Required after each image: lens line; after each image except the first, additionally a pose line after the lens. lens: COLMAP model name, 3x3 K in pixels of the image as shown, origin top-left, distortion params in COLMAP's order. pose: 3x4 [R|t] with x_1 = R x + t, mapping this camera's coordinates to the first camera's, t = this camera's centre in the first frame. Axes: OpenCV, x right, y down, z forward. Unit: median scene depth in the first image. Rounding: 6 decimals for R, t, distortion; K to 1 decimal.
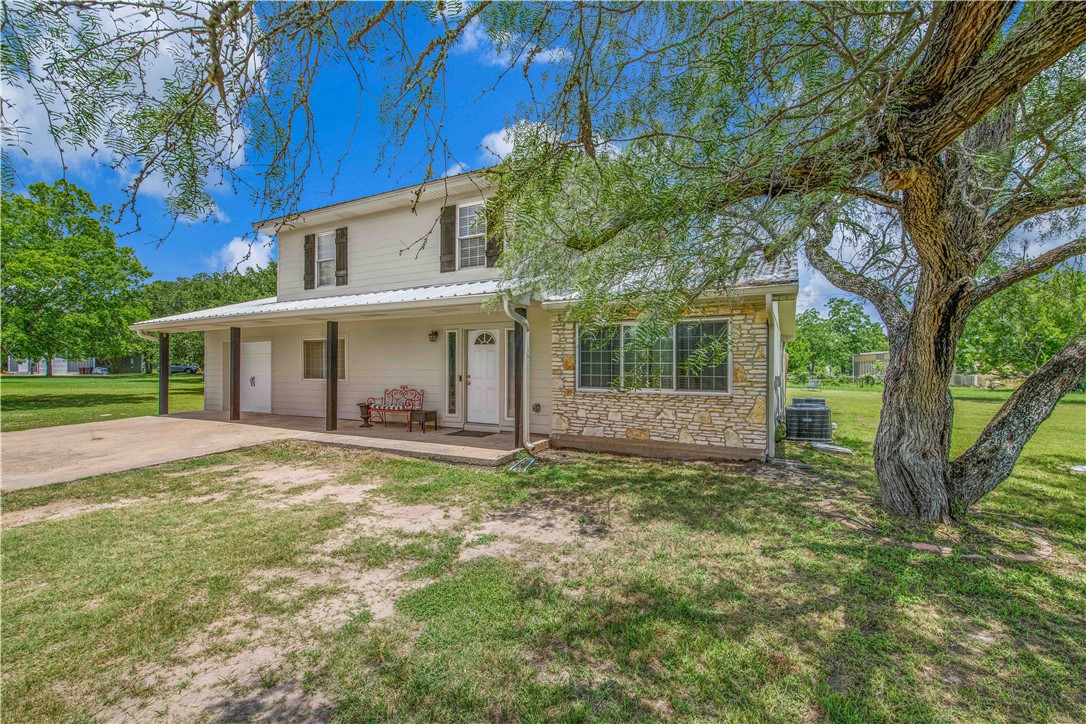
lens RADIAL K [[456.5, 0, 556.0], [0, 456.5, 367.6], [0, 0, 1]] dist [0.016418, 0.000066]
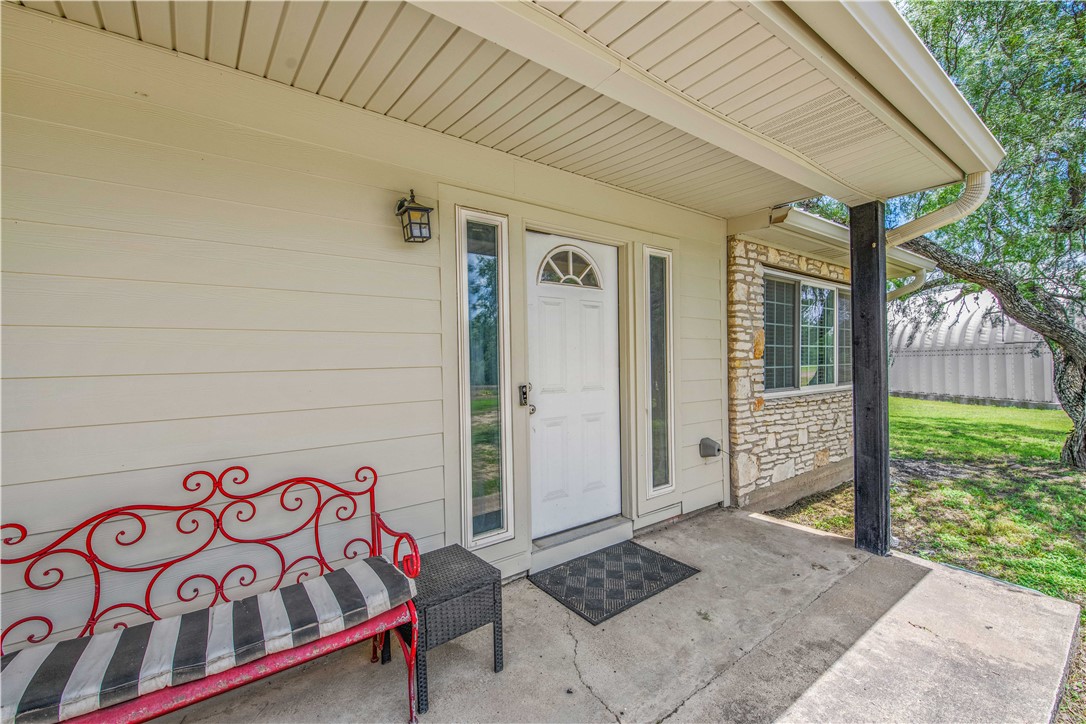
lens RADIAL K [[453.2, 0, 543.0], [0, 453.2, 362.0], [0, 0, 1]] dist [-0.000825, -0.000224]
pose [[0.447617, -0.017694, 0.894050, -0.461330], [0.012331, 0.999831, 0.013614, -0.000531], [-0.894140, 0.004930, 0.447760, 0.886573]]
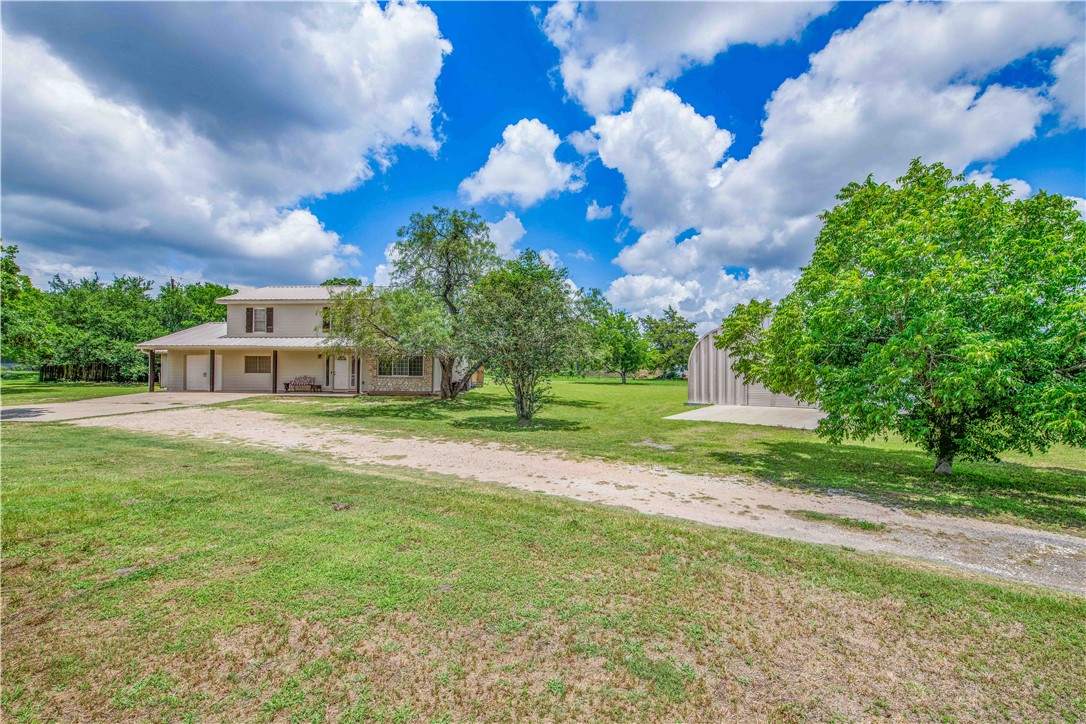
lens RADIAL K [[471.3, 0, 542.9], [0, 471.3, 367.1], [0, 0, 1]] dist [0.001384, 0.000116]
pose [[0.924867, 0.002214, 0.380283, -0.116167], [-0.005645, 0.999953, 0.007908, -0.038508], [-0.380248, -0.009460, 0.924836, -2.067243]]
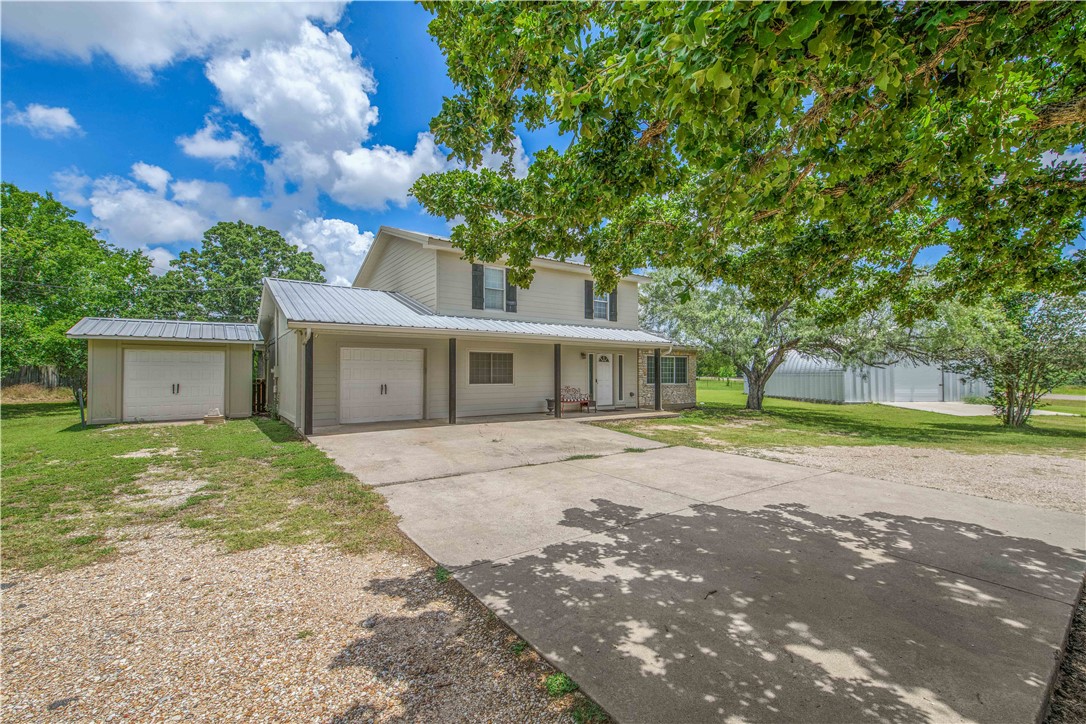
lens RADIAL K [[456.5, 0, 556.0], [0, 456.5, 367.6], [0, 0, 1]] dist [0.016418, 0.000066]
pose [[0.464222, 0.006791, 0.885693, -1.888379], [-0.008982, 0.999955, -0.002959, -0.020580], [-0.885673, -0.006582, 0.464262, 0.327610]]
